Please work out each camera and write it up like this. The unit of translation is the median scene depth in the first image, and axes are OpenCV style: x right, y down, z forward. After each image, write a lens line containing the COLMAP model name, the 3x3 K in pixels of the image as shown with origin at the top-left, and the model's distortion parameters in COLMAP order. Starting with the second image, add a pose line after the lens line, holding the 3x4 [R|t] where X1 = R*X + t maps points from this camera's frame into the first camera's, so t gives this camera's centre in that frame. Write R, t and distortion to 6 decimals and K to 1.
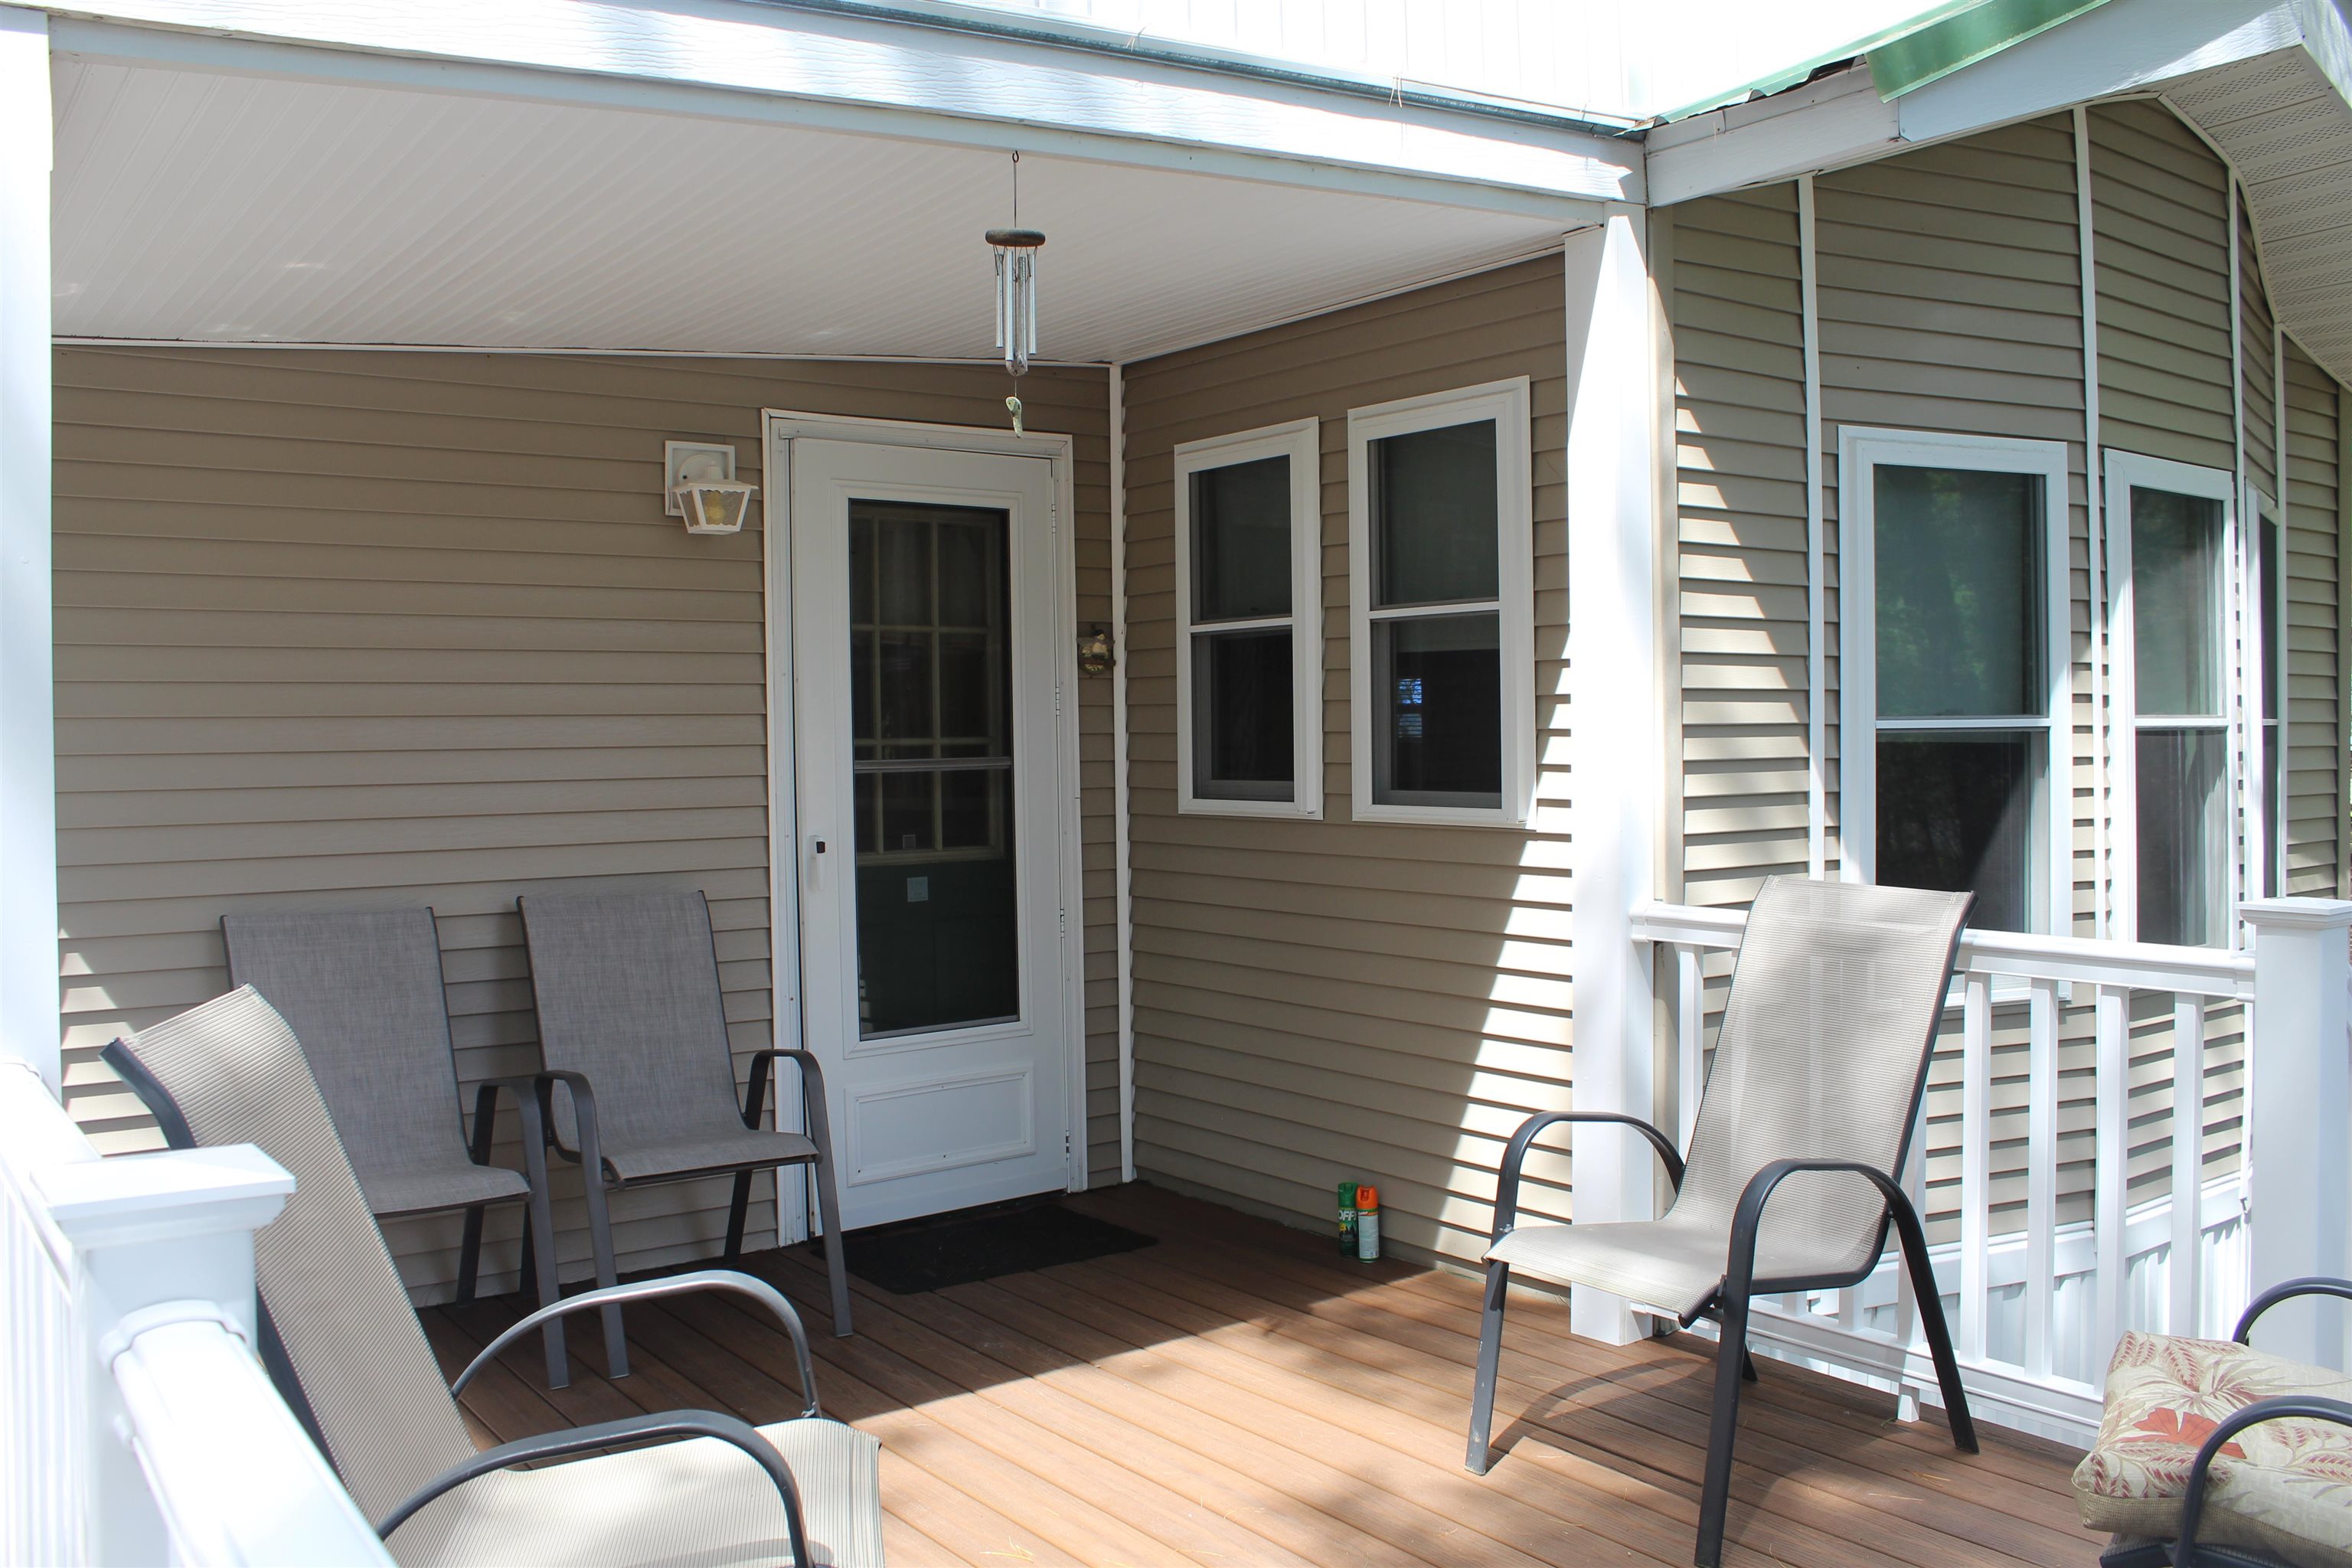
lens RADIAL K [[1947.6, 0, 1176.8], [0, 1947.6, 781.7], [0, 0, 1]] dist [-0.161729, 0.135945]
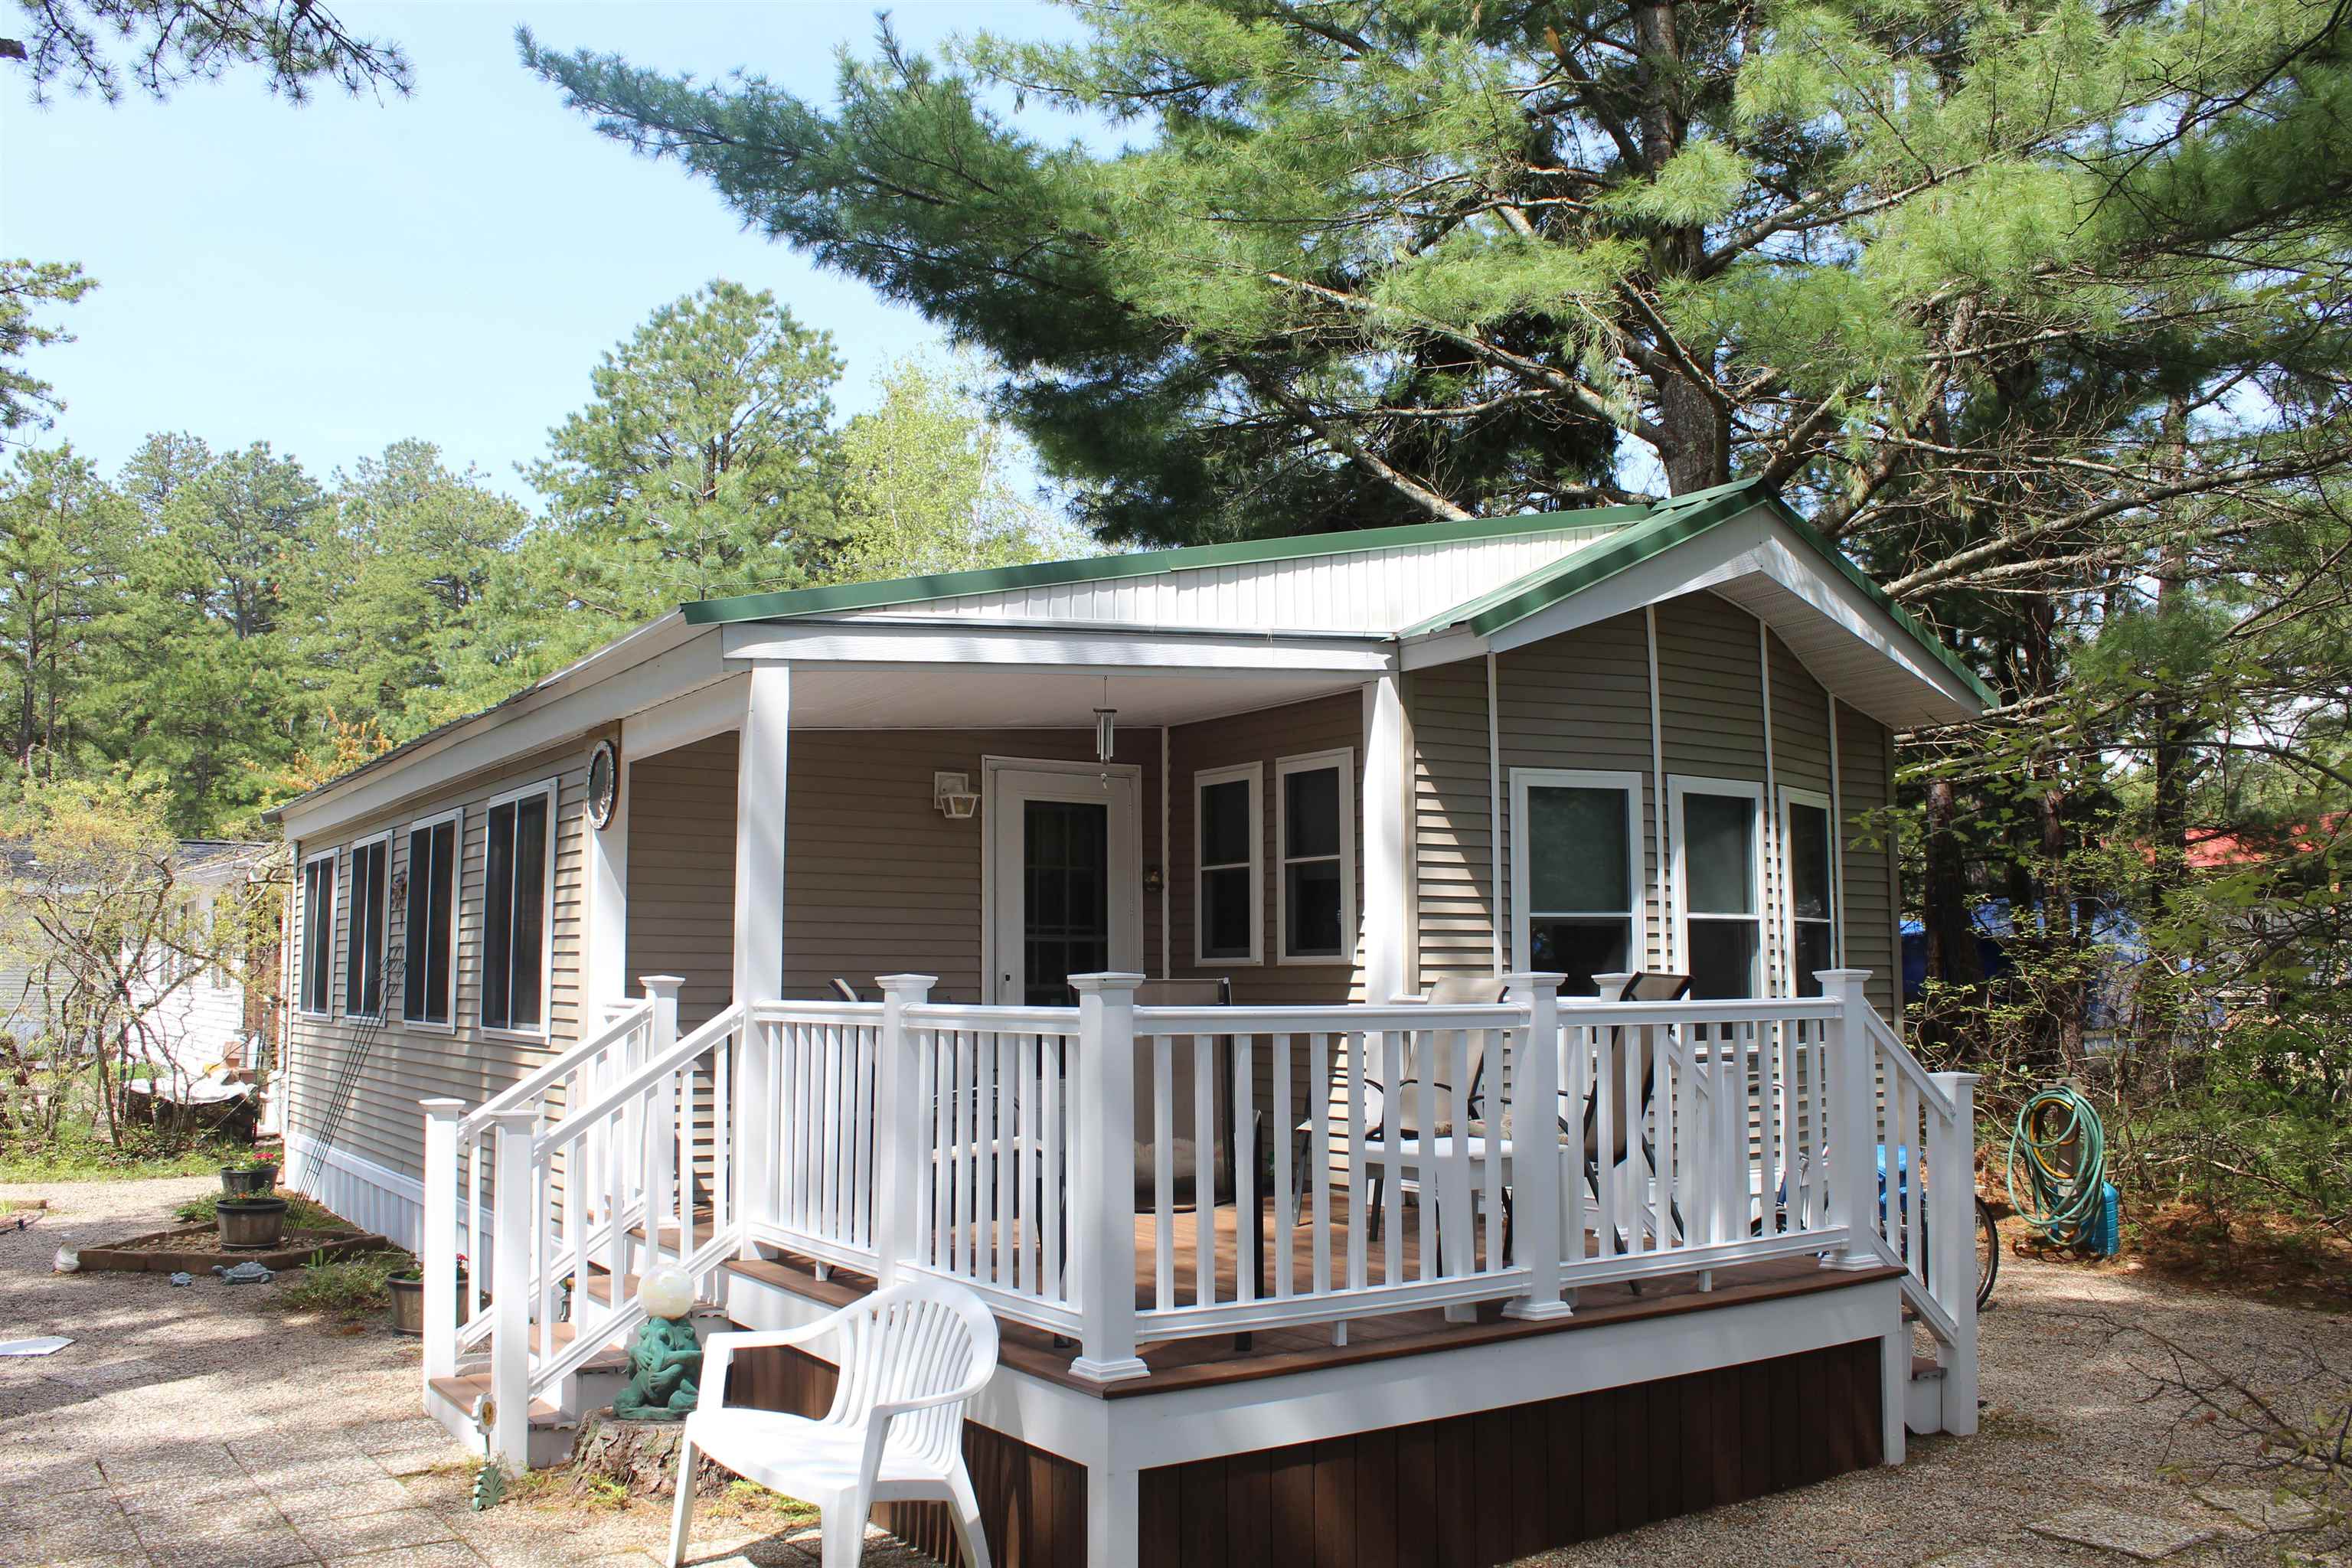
lens RADIAL K [[1947.6, 0, 1177.6], [0, 1947.6, 778.5], [0, 0, 1]] dist [-0.161729, 0.135945]
pose [[0.998310, 0.003015, -0.058031, 0.105751], [-0.010484, 0.991610, -0.128840, 0.089189], [0.057156, 0.129231, 0.989966, -1.006647]]
